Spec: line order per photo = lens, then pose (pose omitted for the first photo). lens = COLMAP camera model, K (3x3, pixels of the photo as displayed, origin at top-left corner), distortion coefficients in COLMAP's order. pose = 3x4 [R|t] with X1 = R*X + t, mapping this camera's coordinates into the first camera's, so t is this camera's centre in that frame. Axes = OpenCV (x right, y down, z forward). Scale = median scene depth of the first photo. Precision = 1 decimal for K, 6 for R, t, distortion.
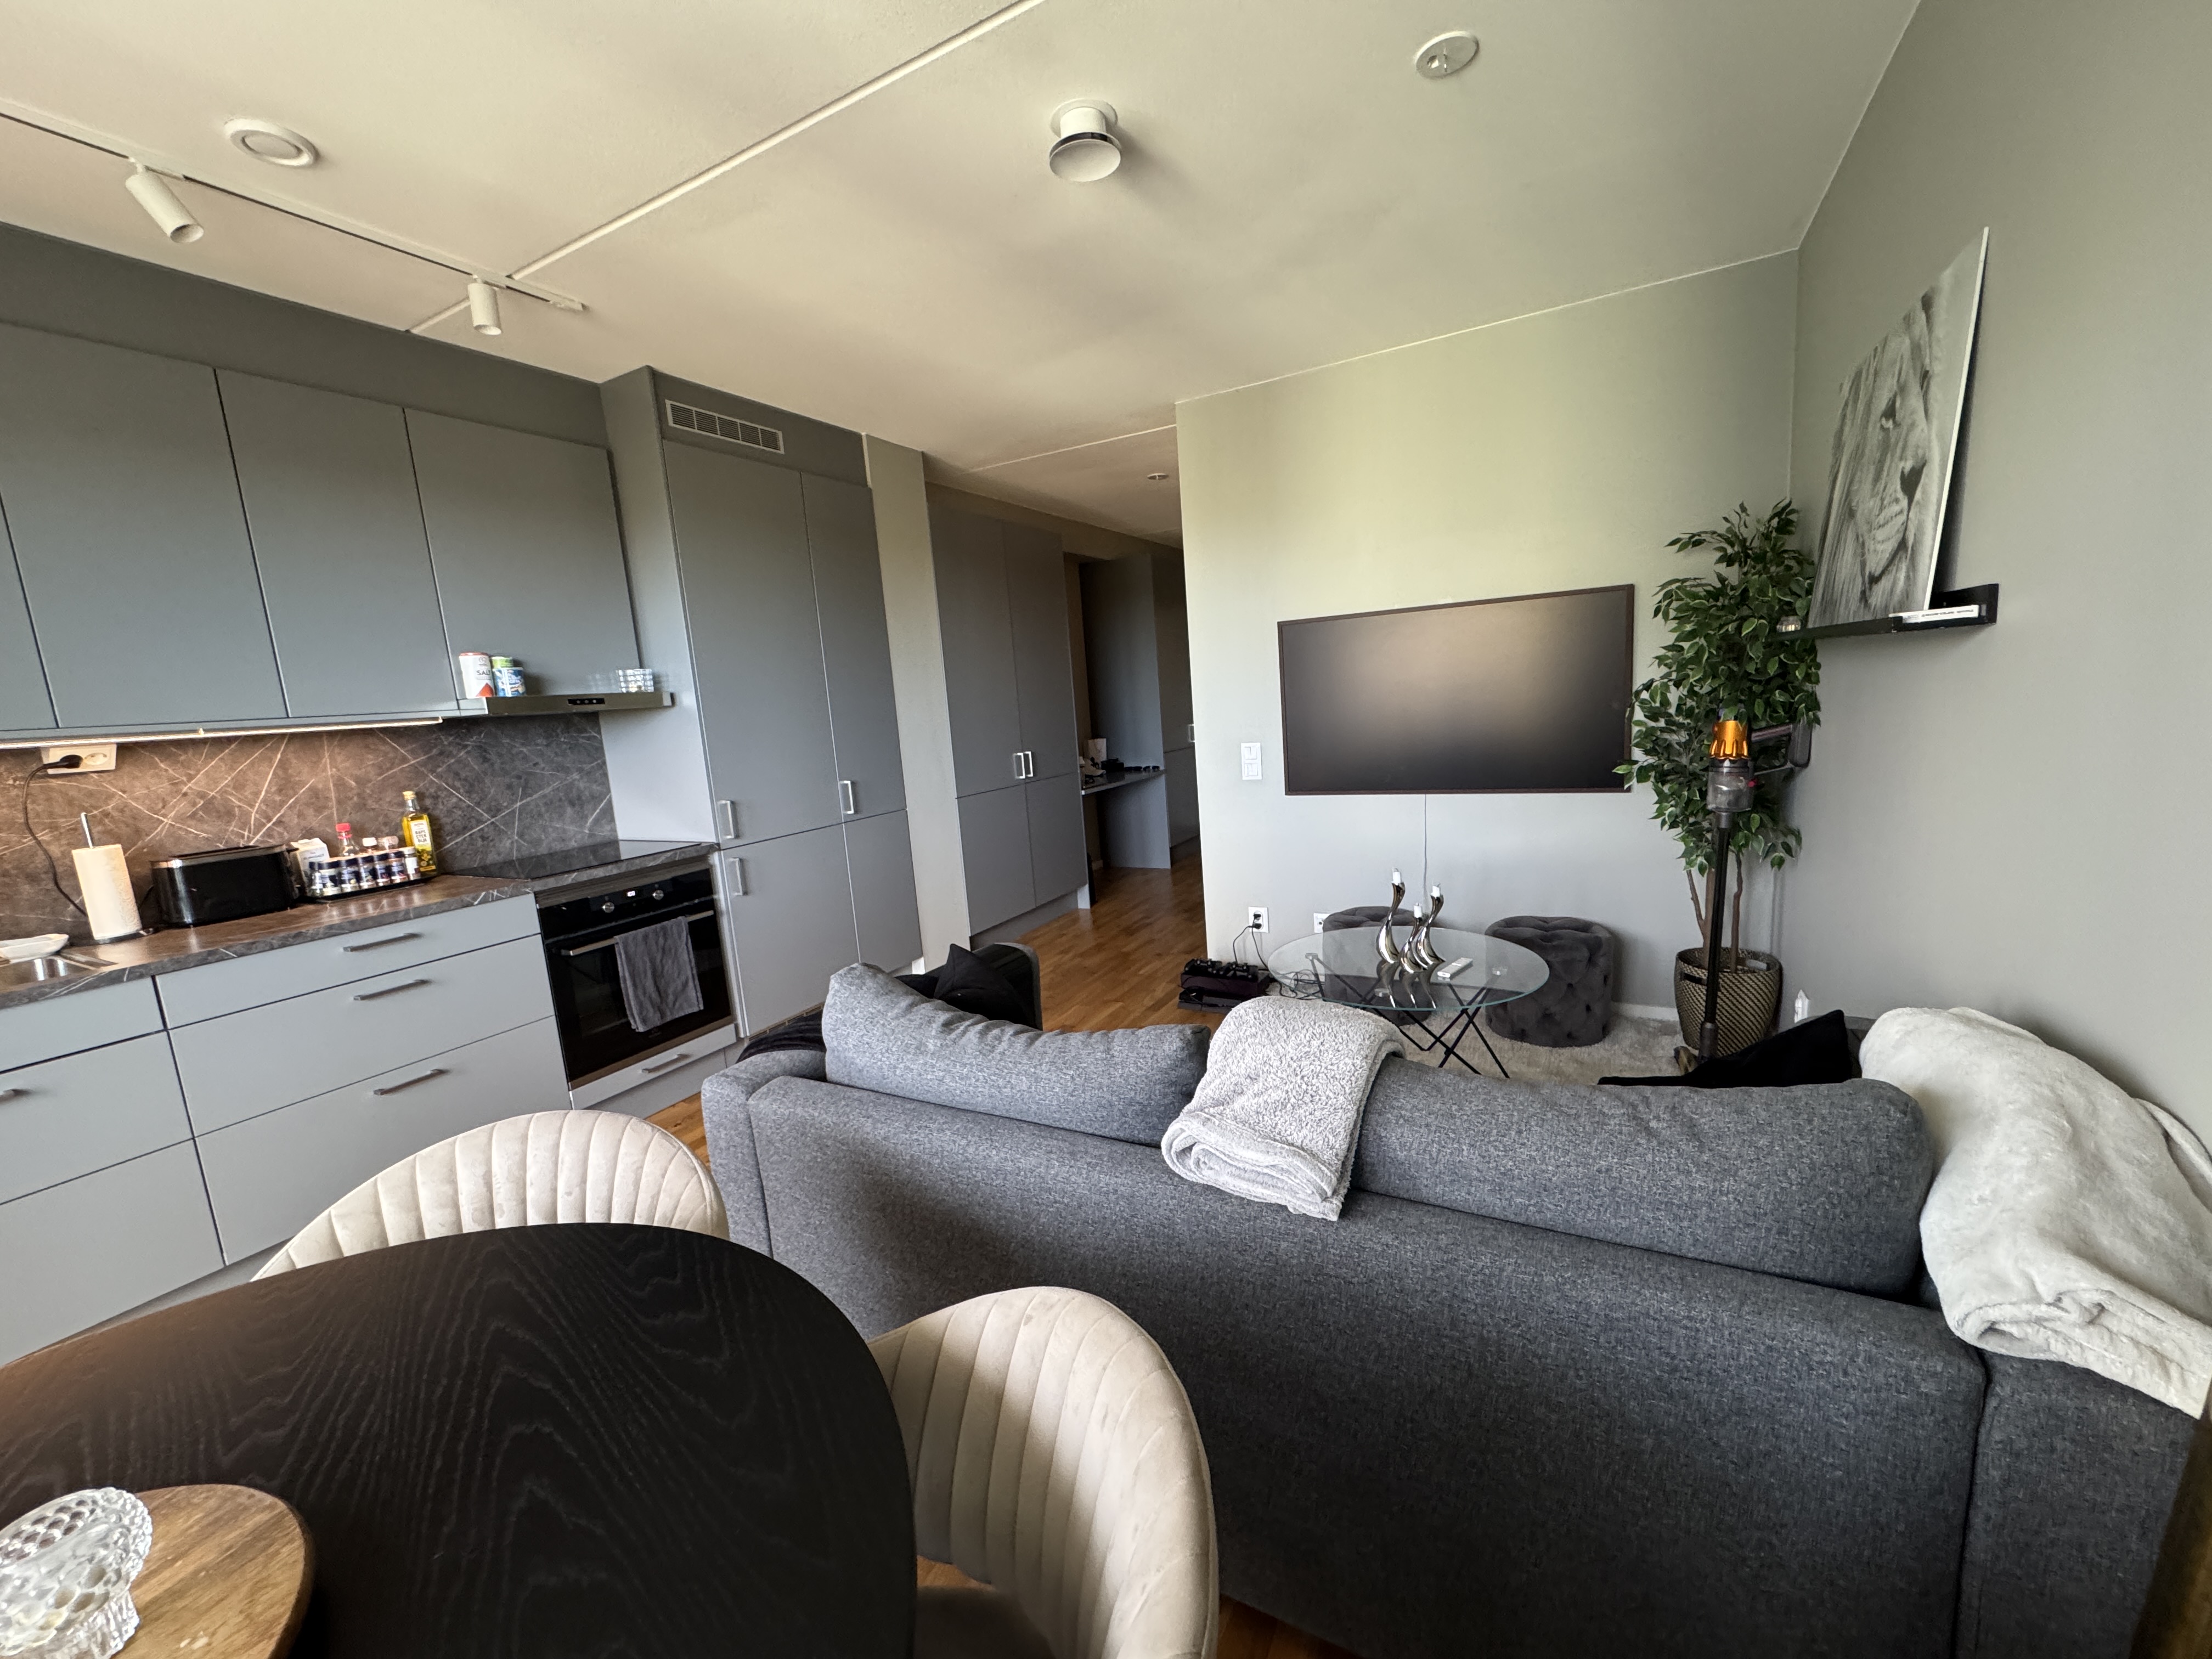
lens RADIAL K [[884.8, 0, 1106.0], [0, 884.8, 829.5], [0, 0, 1]] dist [0.002651, -0.000134]
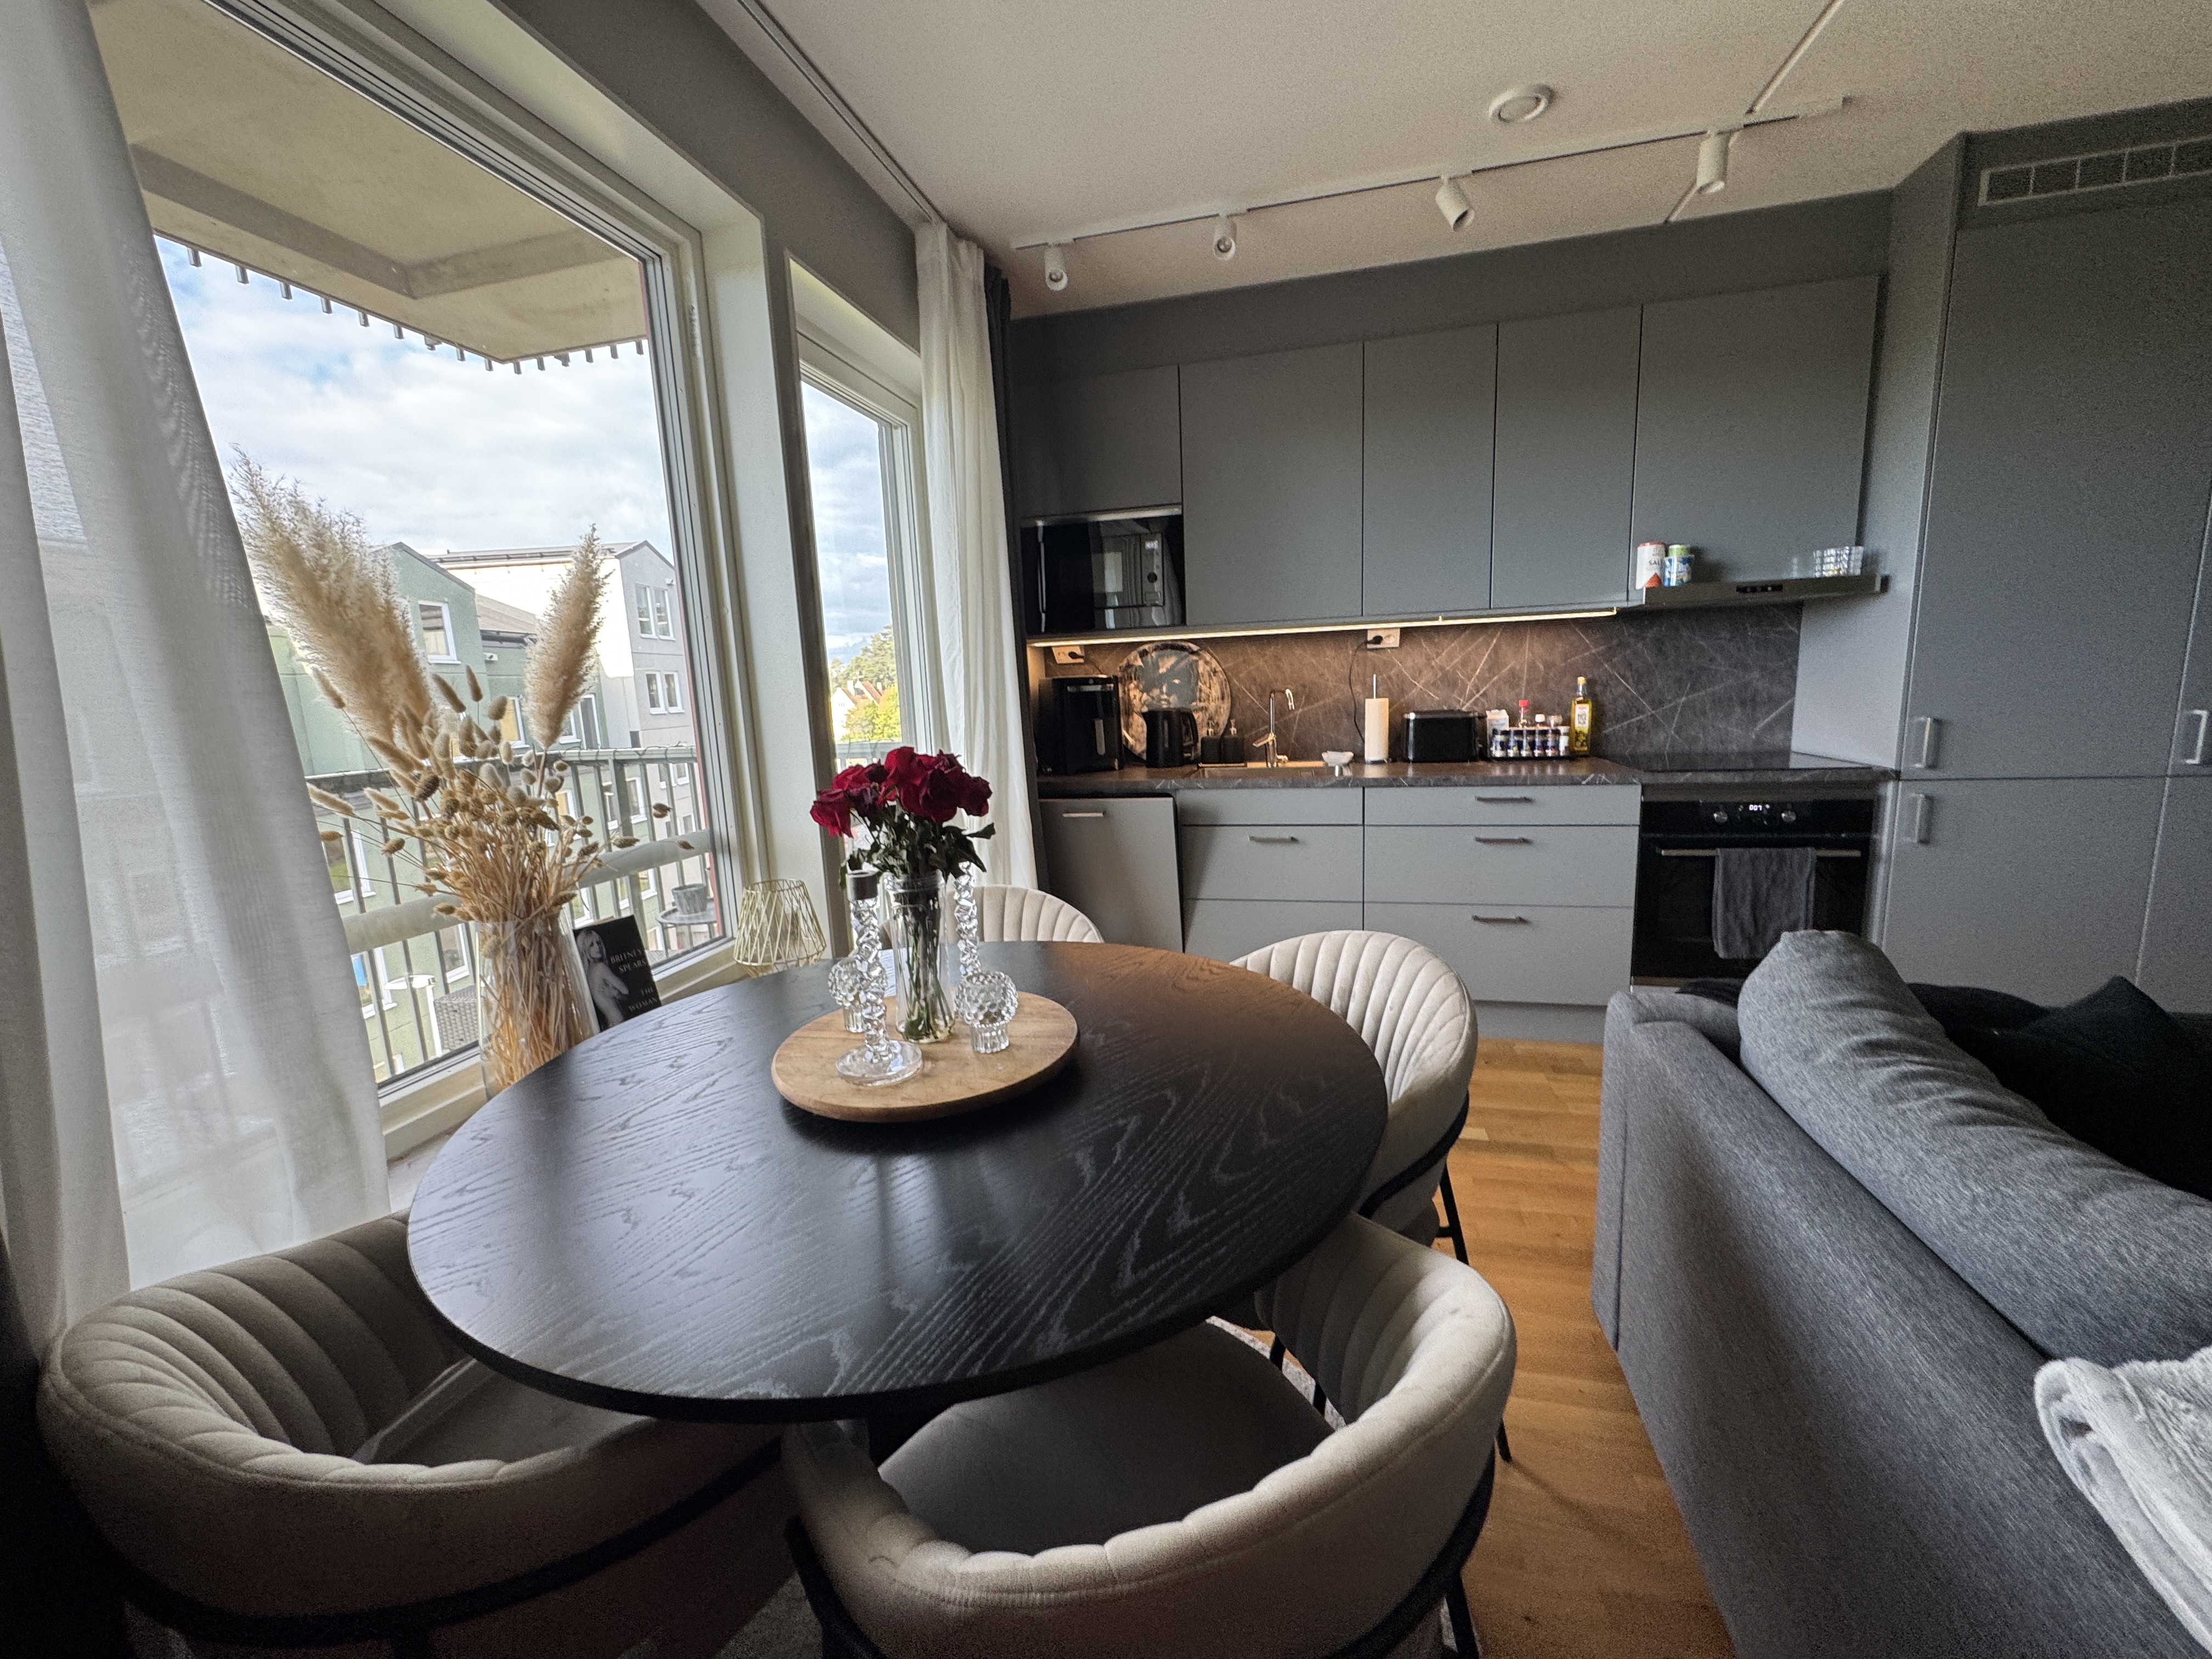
lens RADIAL K [[884.8, 0, 1106.0], [0, 884.8, 829.5], [0, 0, 1]] dist [0.002651, -0.000134]
pose [[0.256171, 0.220575, -0.941129, 0.153942], [-0.123868, 0.973081, 0.194347, 0.000794], [0.958662, 0.066789, 0.276597, 0.135299]]
